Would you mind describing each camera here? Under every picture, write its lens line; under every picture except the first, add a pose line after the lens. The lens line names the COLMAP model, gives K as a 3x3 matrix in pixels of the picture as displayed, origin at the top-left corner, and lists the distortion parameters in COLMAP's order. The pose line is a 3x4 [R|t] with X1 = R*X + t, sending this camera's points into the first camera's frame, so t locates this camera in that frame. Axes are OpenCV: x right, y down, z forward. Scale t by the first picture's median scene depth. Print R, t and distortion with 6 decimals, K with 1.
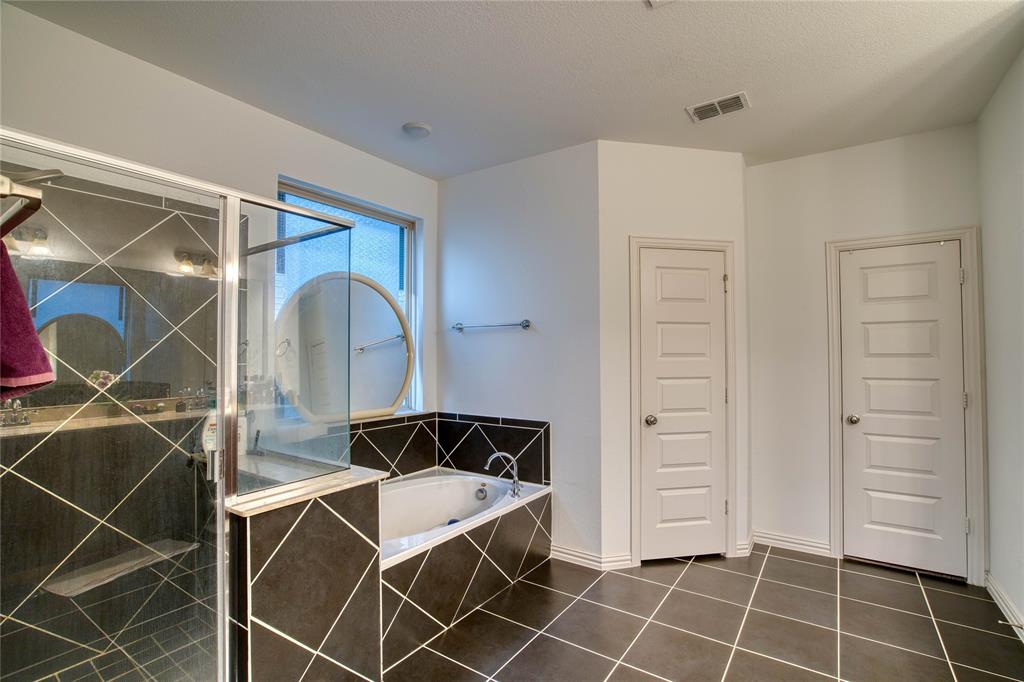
lens RADIAL K [[479.7, 0, 513.5], [0, 479.7, 344.8], [0, 0, 1]] dist [-0.051021, 0.018065]
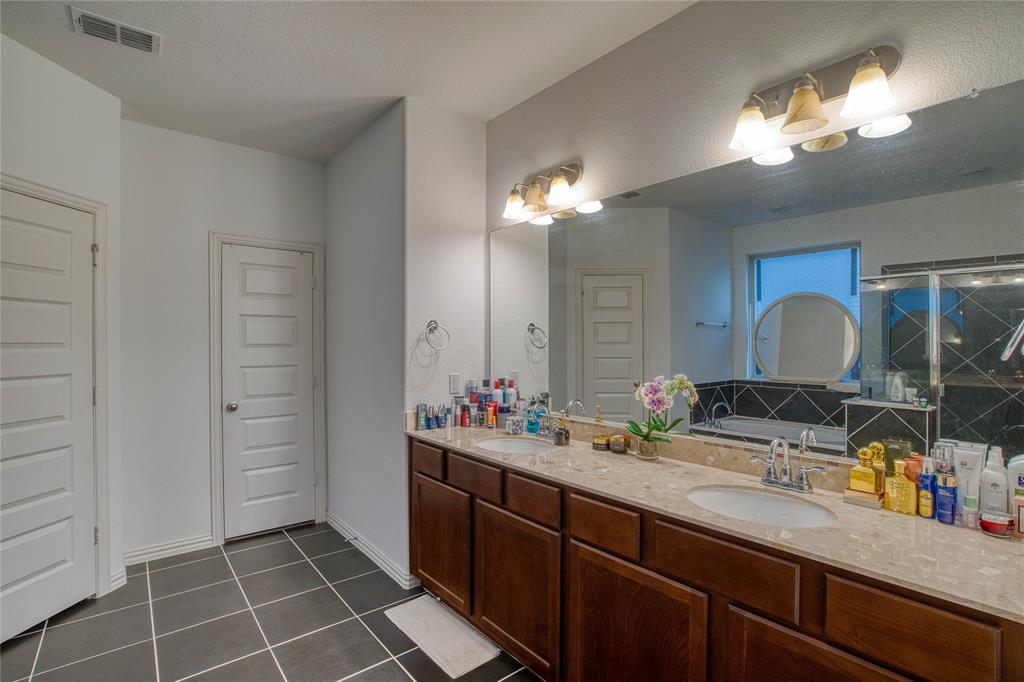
lens RADIAL K [[479.7, 0, 513.5], [0, 479.7, 344.8], [0, 0, 1]] dist [-0.051021, 0.018065]
pose [[0.260037, -0.000324, 0.965599, -0.124111], [-0.016675, 0.999849, 0.004826, 0.005533], [-0.965455, -0.017356, 0.259992, 0.123349]]
